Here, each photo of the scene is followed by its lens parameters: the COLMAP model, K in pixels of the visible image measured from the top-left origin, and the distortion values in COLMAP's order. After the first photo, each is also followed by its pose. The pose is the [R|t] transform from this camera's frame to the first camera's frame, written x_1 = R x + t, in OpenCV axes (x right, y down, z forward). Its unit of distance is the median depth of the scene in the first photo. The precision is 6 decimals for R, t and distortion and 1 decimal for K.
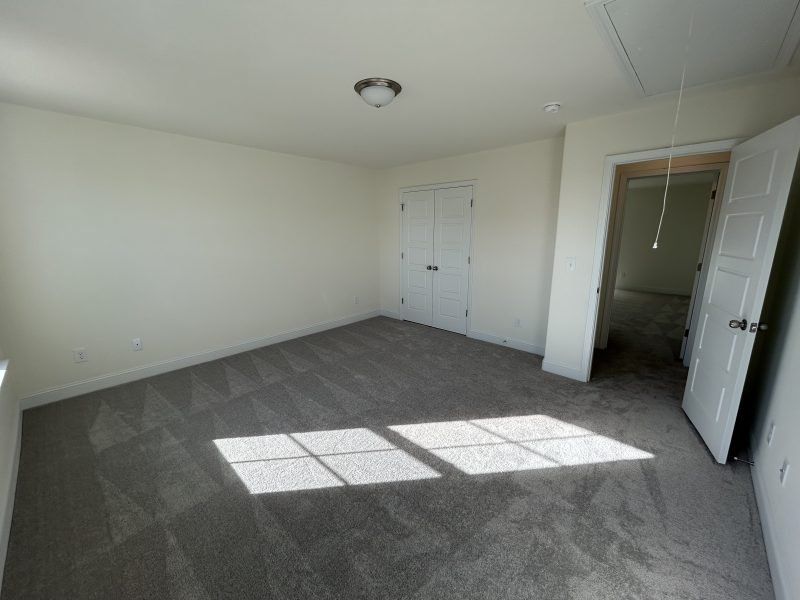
lens RADIAL K [[325.7, 0, 400.4], [0, 325.7, 299.7], [0, 0, 1]] dist [-0.004181, -0.000226]
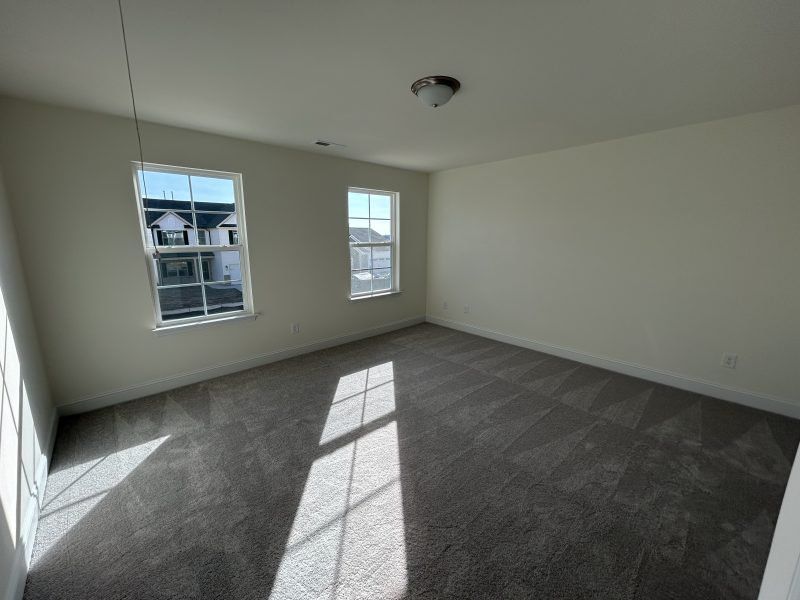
lens RADIAL K [[325.7, 0, 400.5], [0, 325.7, 298.8], [0, 0, 1]] dist [-0.004181, -0.000226]
pose [[-0.079487, 0.199907, -0.976585, 0.920558], [-0.207222, 0.954969, 0.212349, -0.223079], [0.975059, 0.219249, -0.034482, 0.959439]]
